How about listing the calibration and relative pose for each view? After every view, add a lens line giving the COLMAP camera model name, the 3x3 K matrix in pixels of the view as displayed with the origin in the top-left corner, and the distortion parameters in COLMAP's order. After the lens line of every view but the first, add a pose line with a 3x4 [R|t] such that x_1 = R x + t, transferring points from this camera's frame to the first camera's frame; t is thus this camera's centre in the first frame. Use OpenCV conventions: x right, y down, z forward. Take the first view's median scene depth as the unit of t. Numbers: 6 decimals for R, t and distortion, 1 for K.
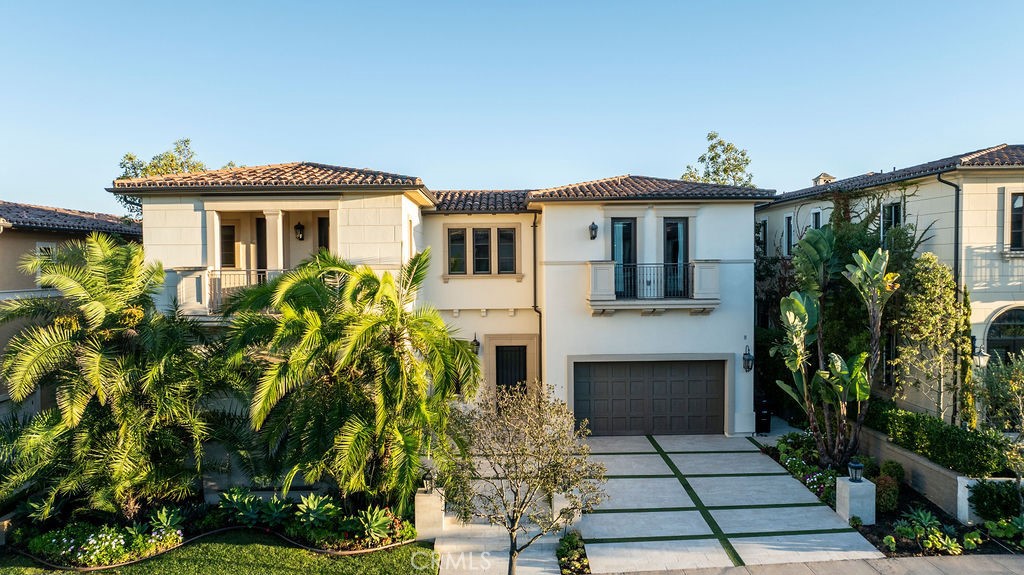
lens RADIAL K [[725.8, 0, 509.4], [0, 725.8, 299.4], [0, 0, 1]] dist [-0.071425, 0.079224]
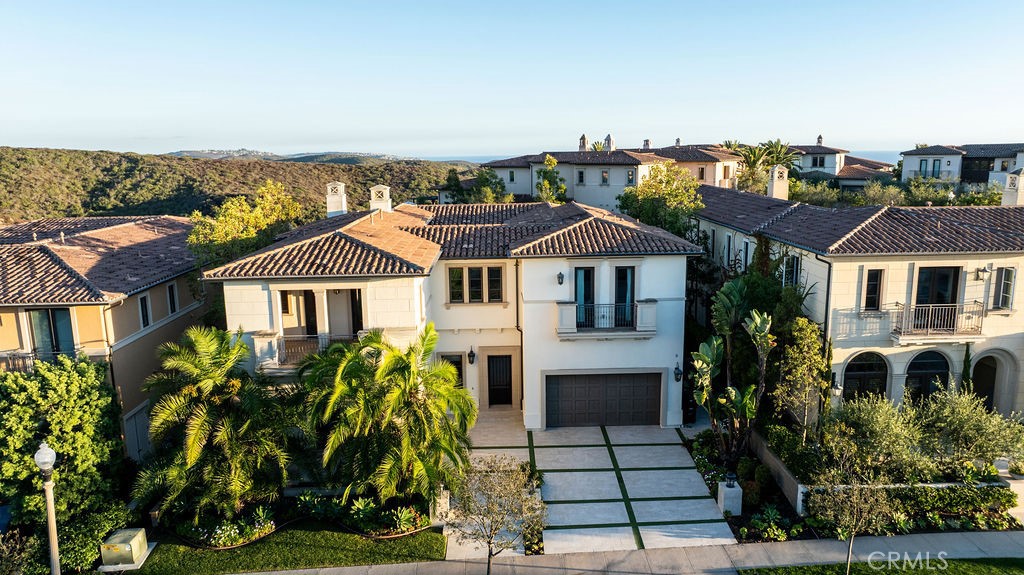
lens RADIAL K [[725.8, 0, 509.4], [0, 725.8, 299.4], [0, 0, 1]] dist [-0.071425, 0.079224]
pose [[0.999967, -0.003471, -0.007380, 0.040572], [0.004593, 0.987457, 0.157822, -0.317324], [0.006740, -0.157851, 0.987440, -0.348970]]
